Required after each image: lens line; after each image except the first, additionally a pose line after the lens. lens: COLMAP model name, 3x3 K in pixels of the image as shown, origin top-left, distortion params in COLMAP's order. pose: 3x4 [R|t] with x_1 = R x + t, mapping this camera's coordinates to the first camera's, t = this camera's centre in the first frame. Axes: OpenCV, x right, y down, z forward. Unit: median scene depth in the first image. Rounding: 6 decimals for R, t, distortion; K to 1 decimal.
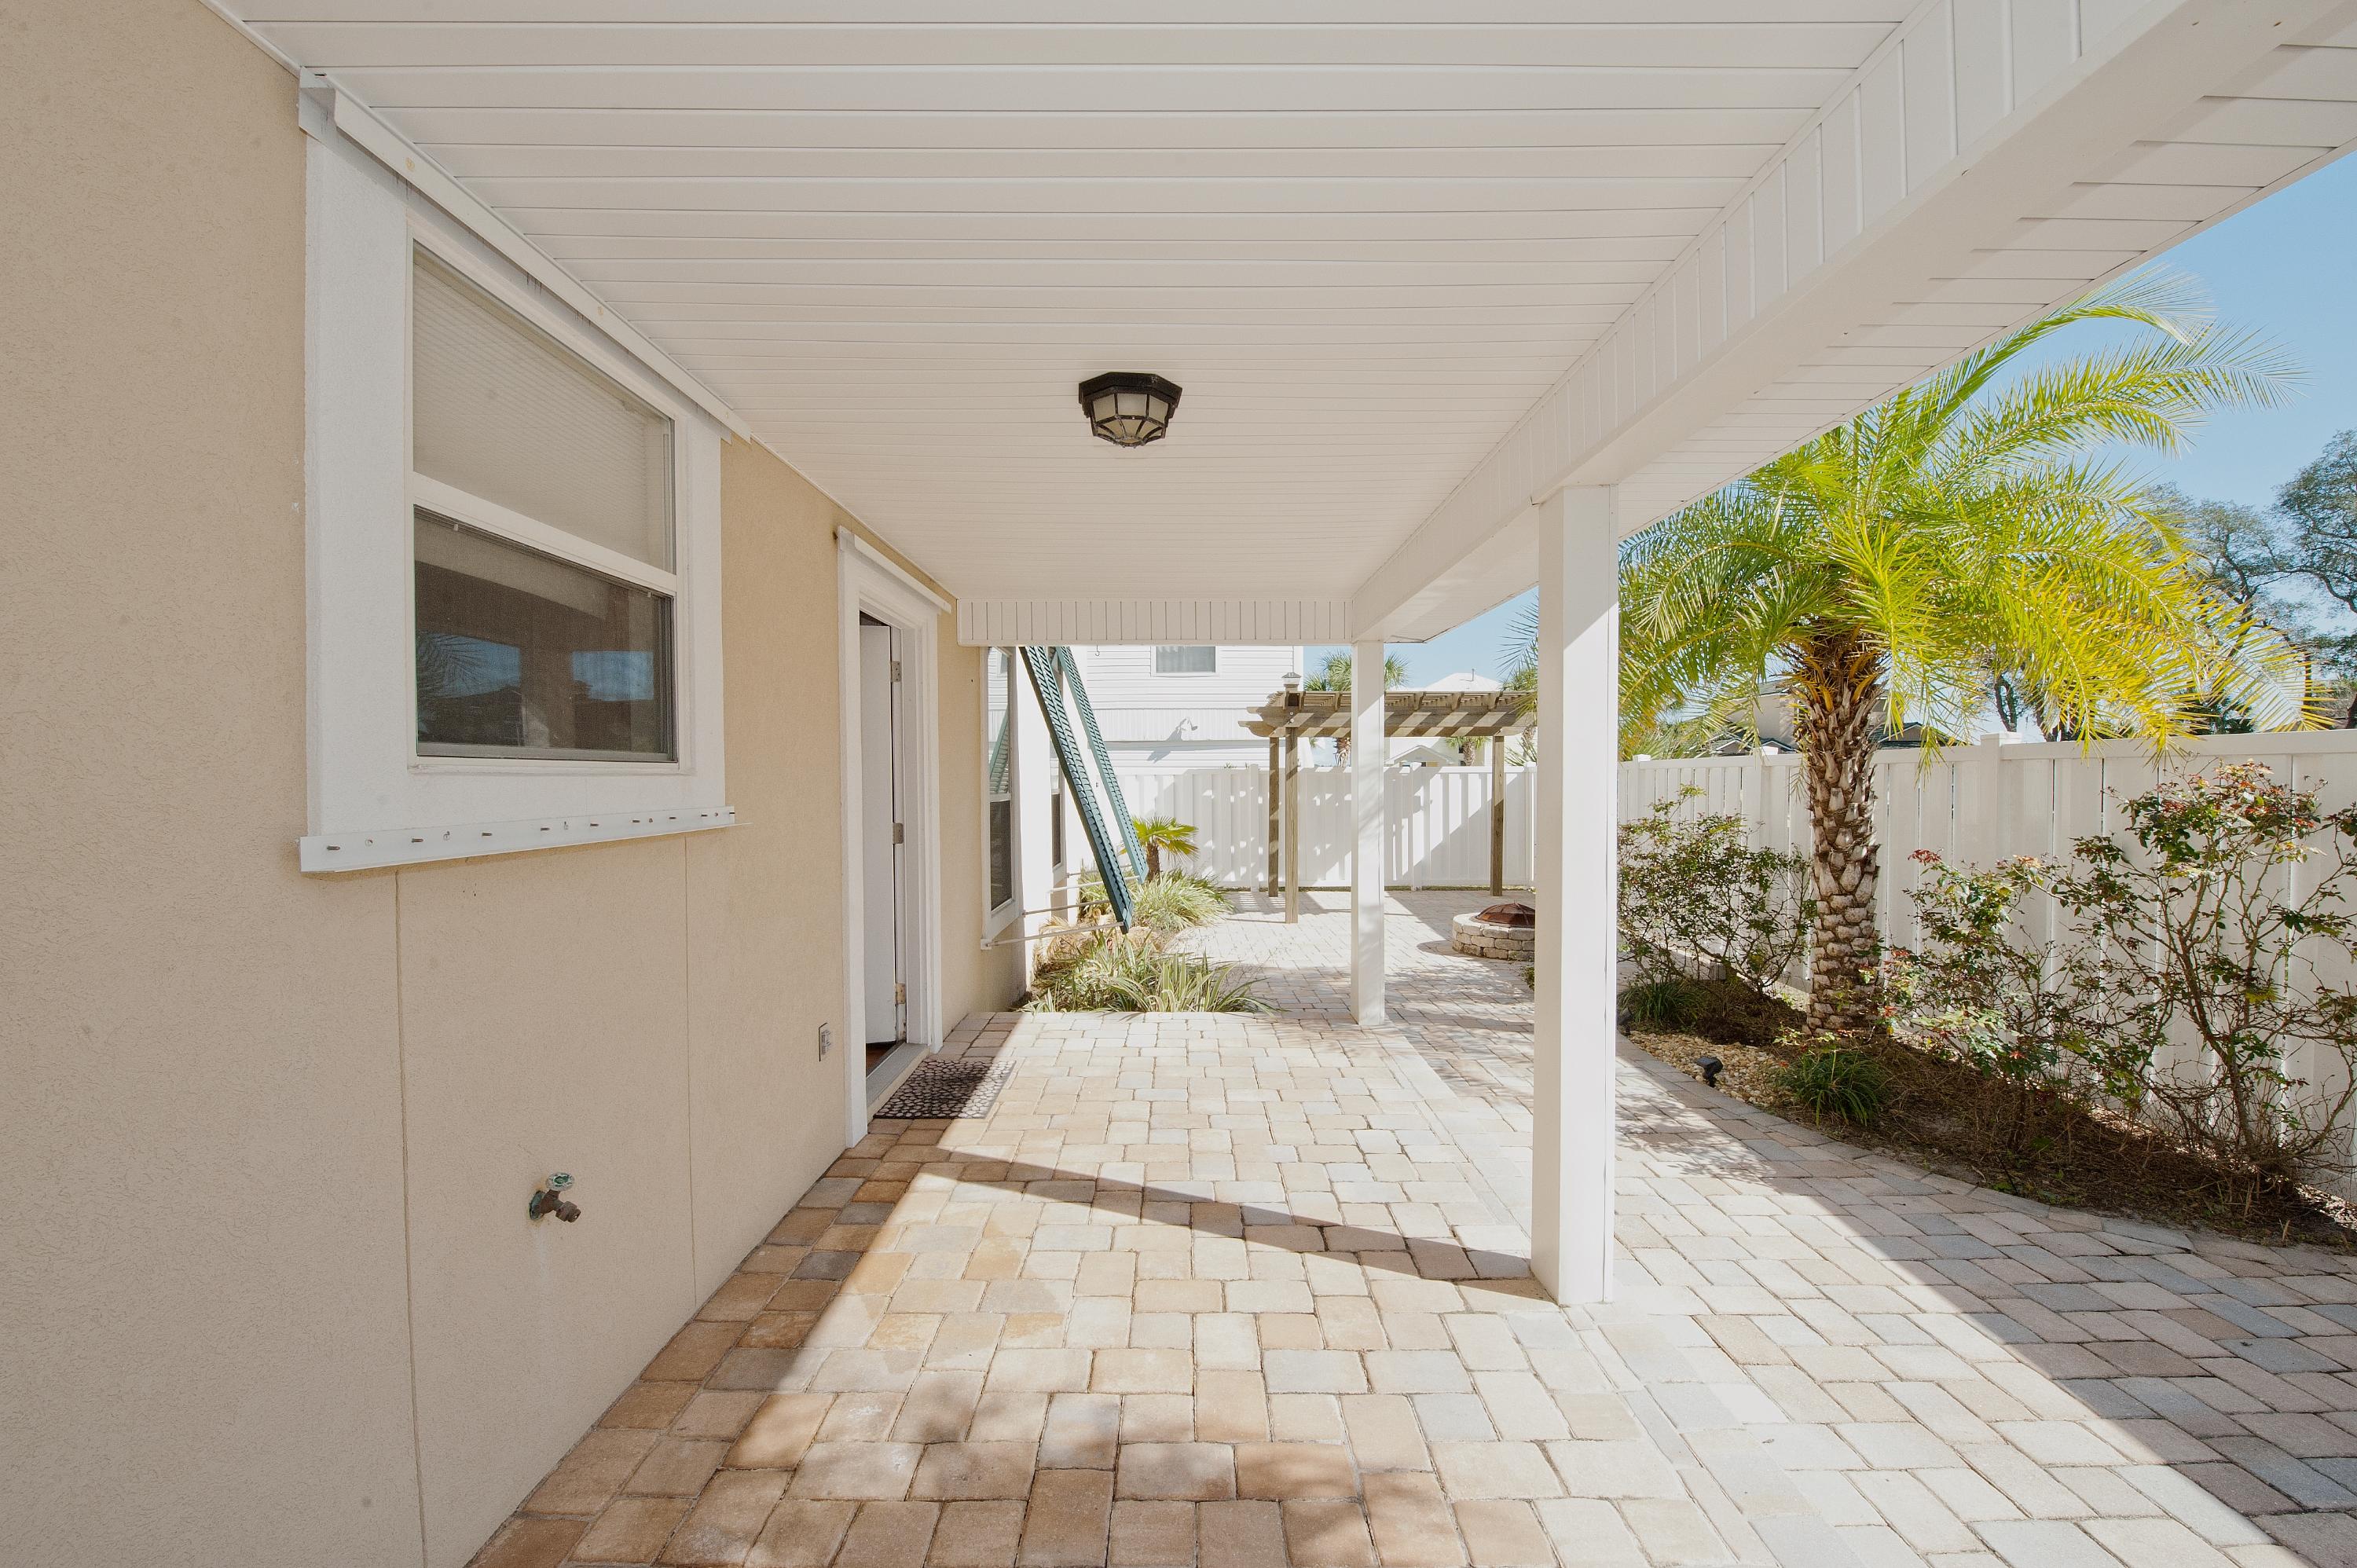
lens RADIAL K [[941.0, 0, 1175.2], [0, 941.0, 794.1], [0, 0, 1]] dist [-0.014729, -0.002275]
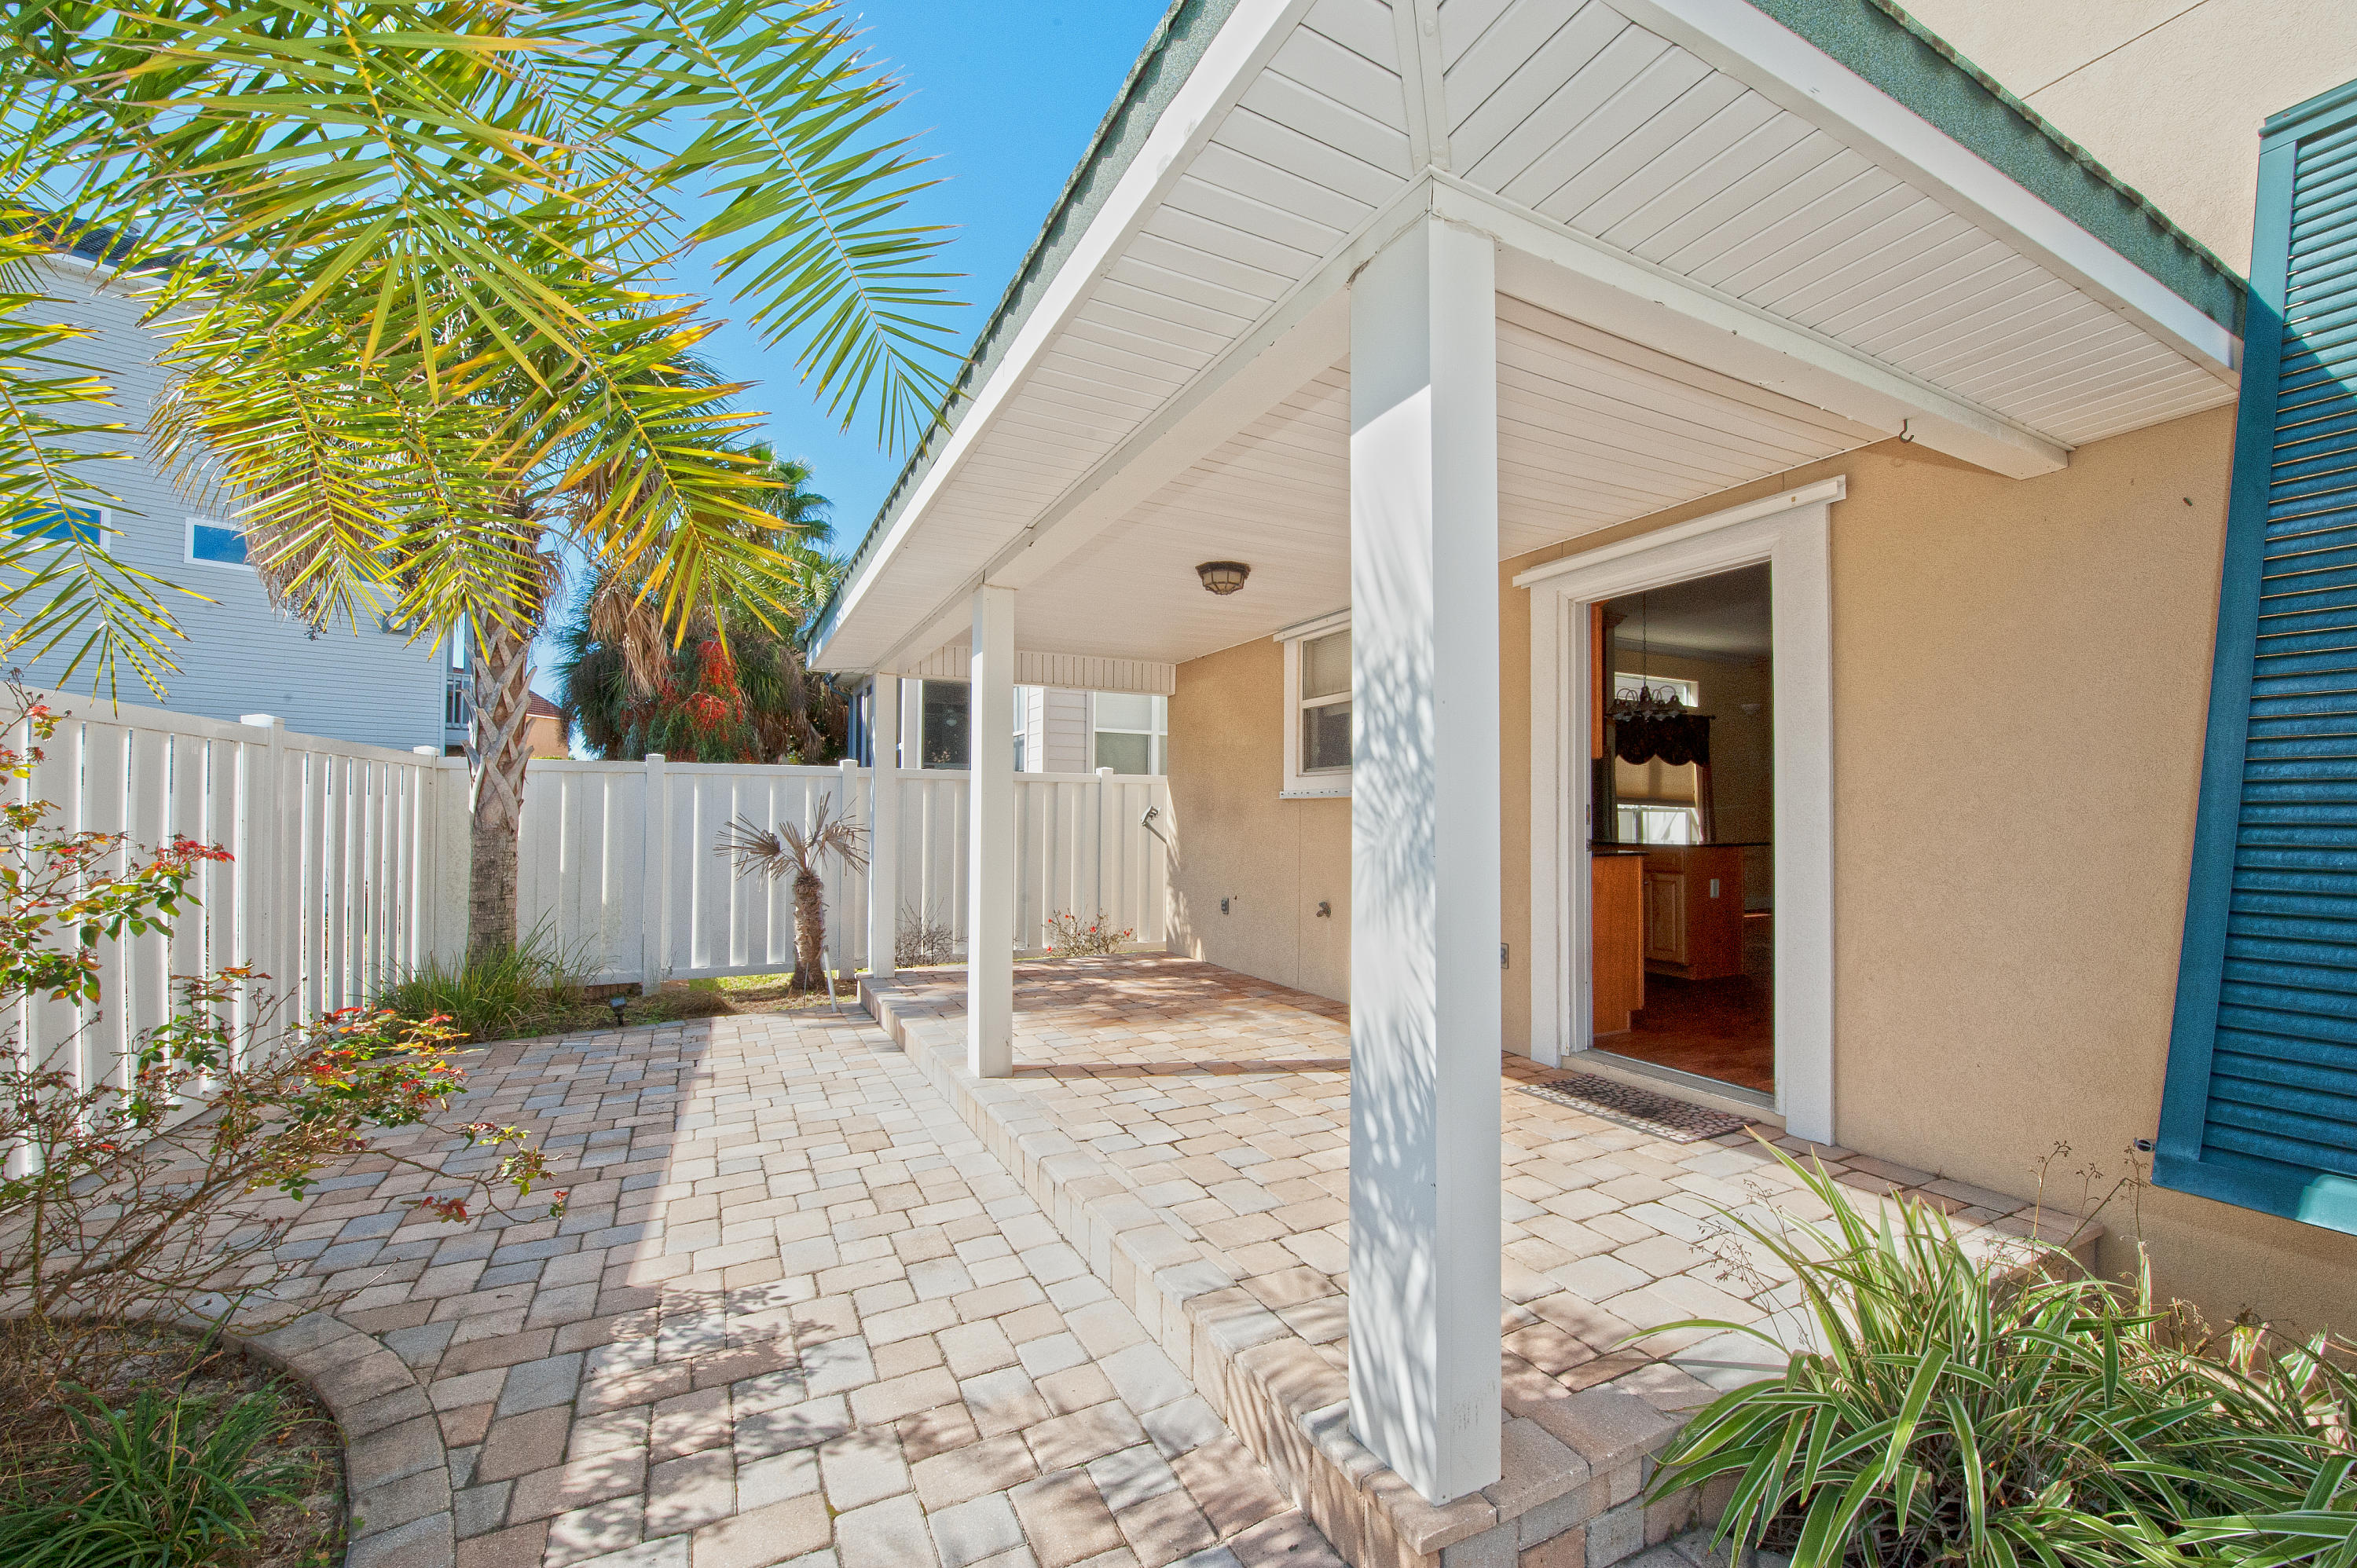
lens RADIAL K [[941.0, 0, 1193.2], [0, 941.0, 817.8], [0, 0, 1]] dist [-0.014729, -0.002275]
pose [[-0.882827, -0.002936, -0.469690, 0.506044], [-0.012404, 0.999777, 0.017064, 0.031169], [0.469535, 0.020891, -0.882667, 1.496178]]
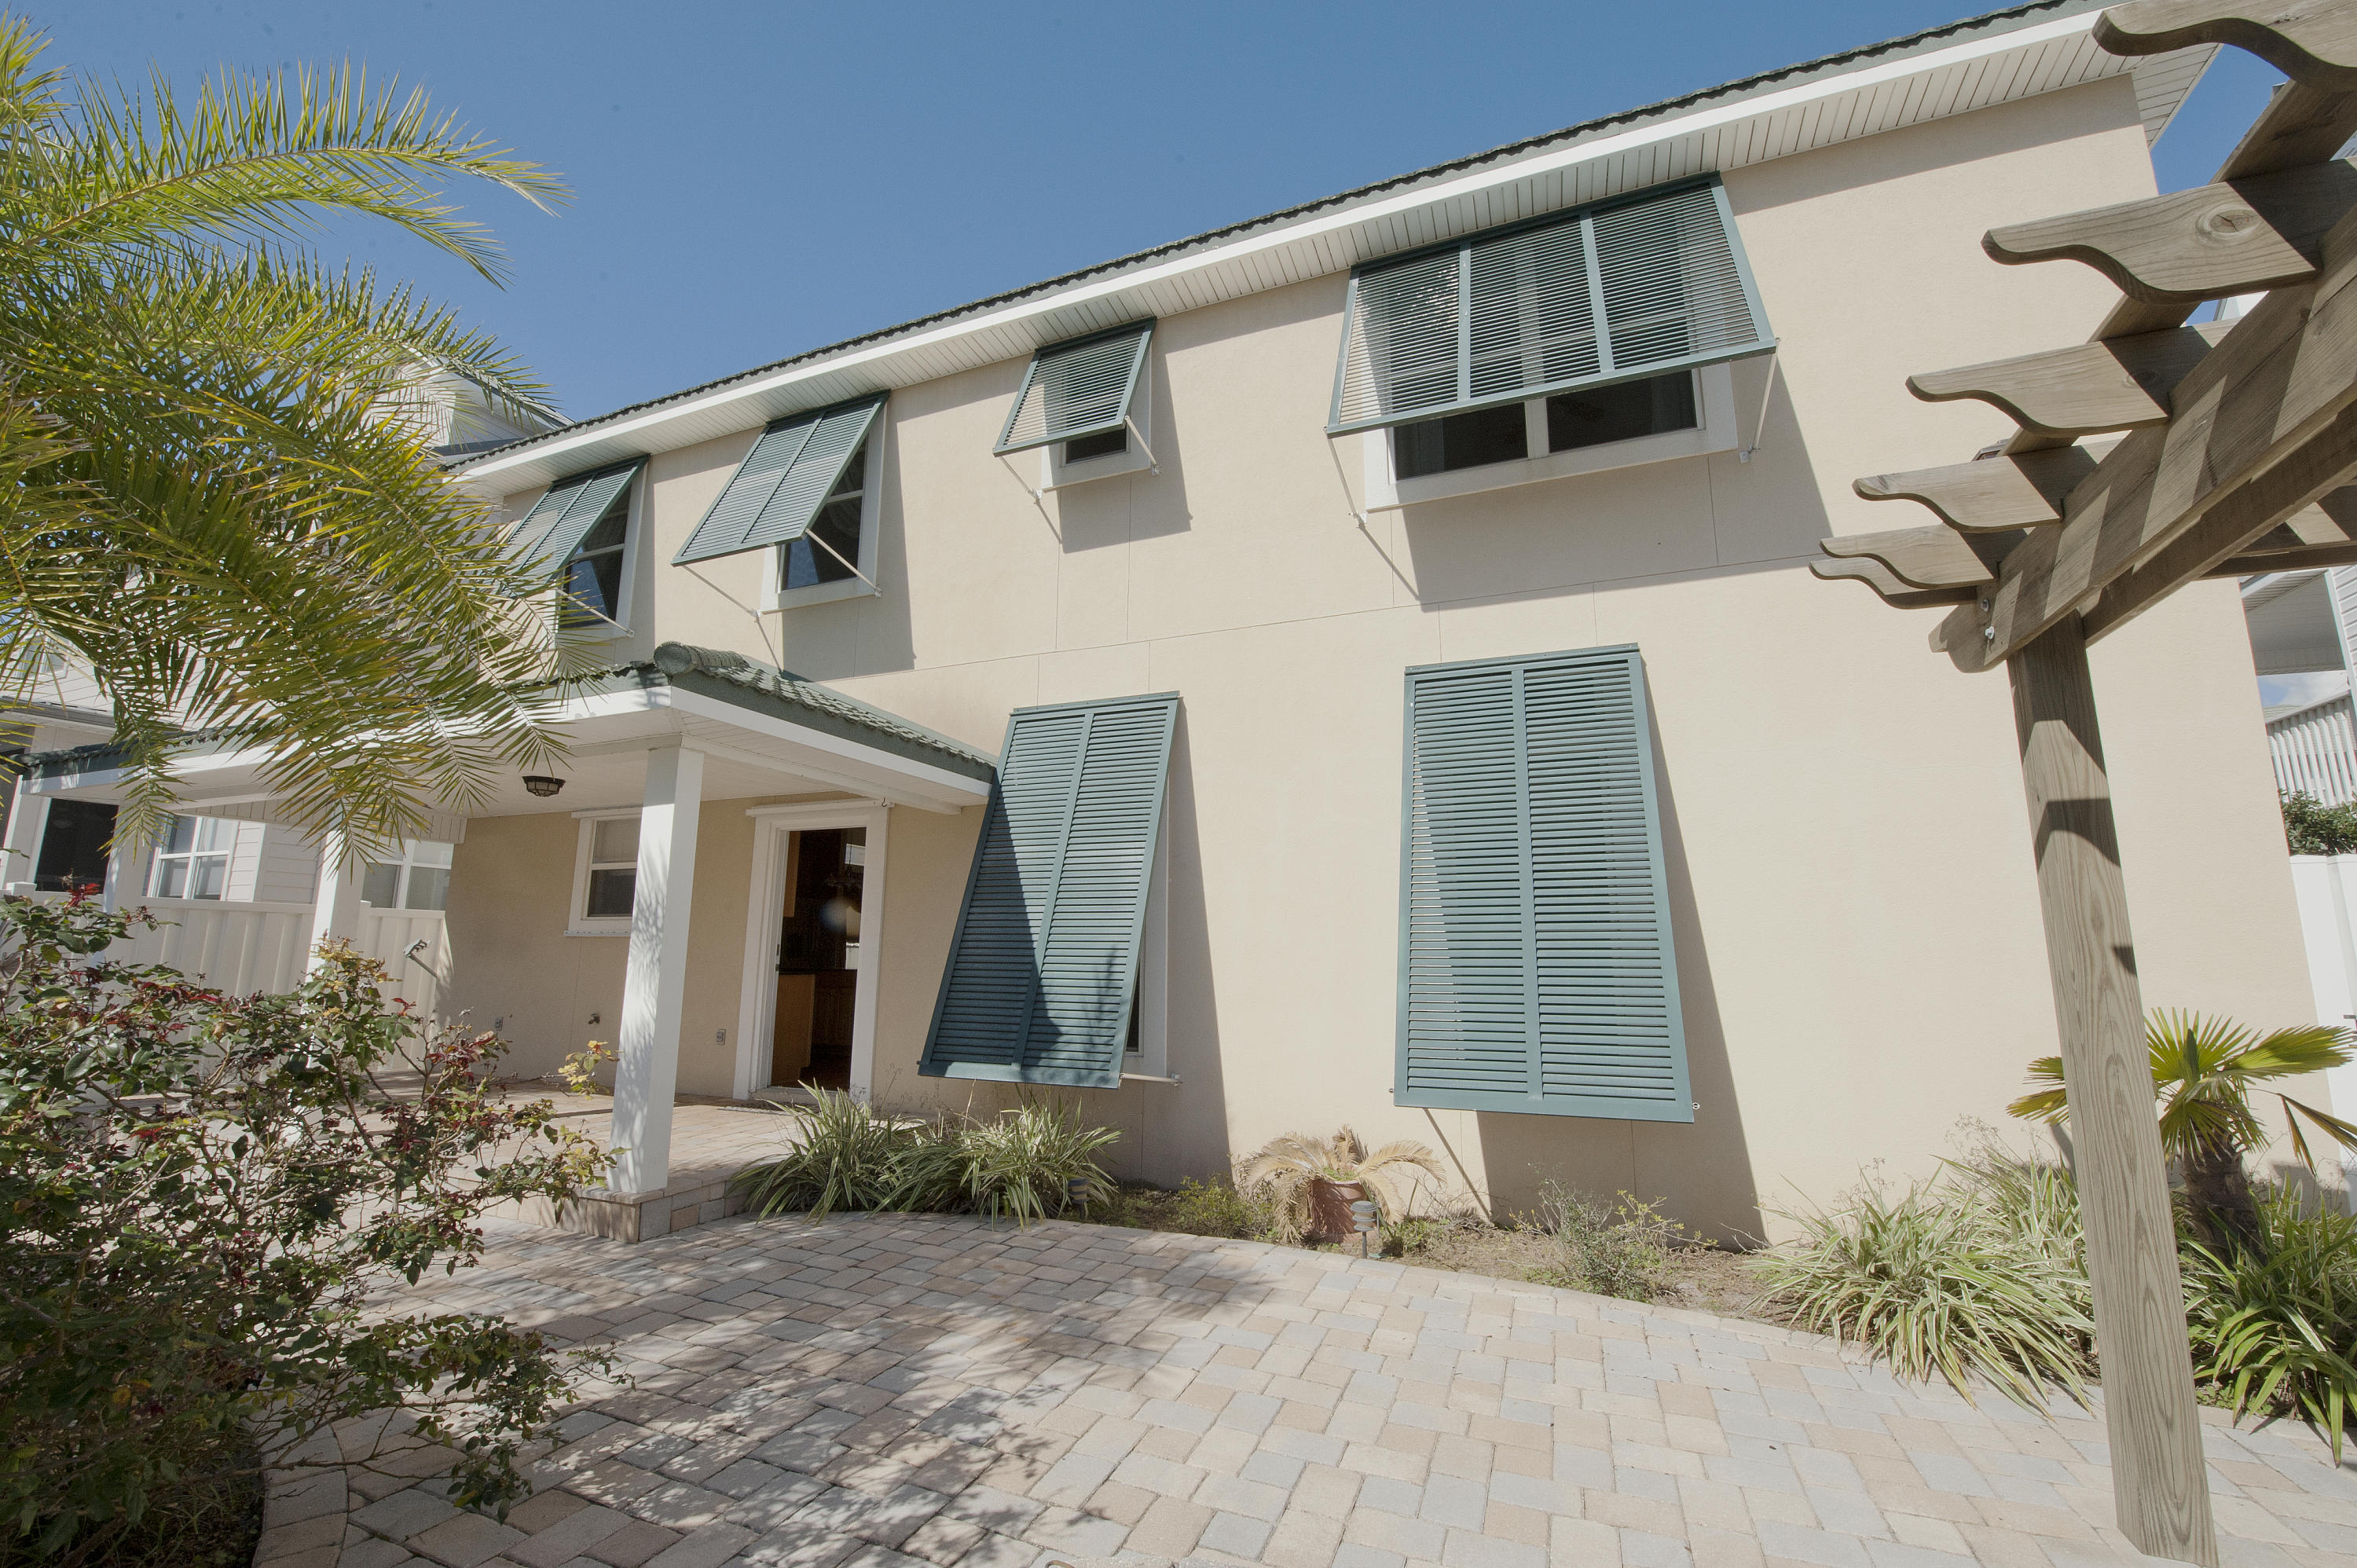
lens RADIAL K [[941.0, 0, 1194.3], [0, 941.0, 784.7], [0, 0, 1]] dist [-0.014729, -0.002275]
pose [[-0.362227, -0.167691, -0.916881, 1.029421], [-0.020961, 0.984900, -0.171850, 0.020617], [0.931854, -0.043030, -0.360273, 2.162847]]
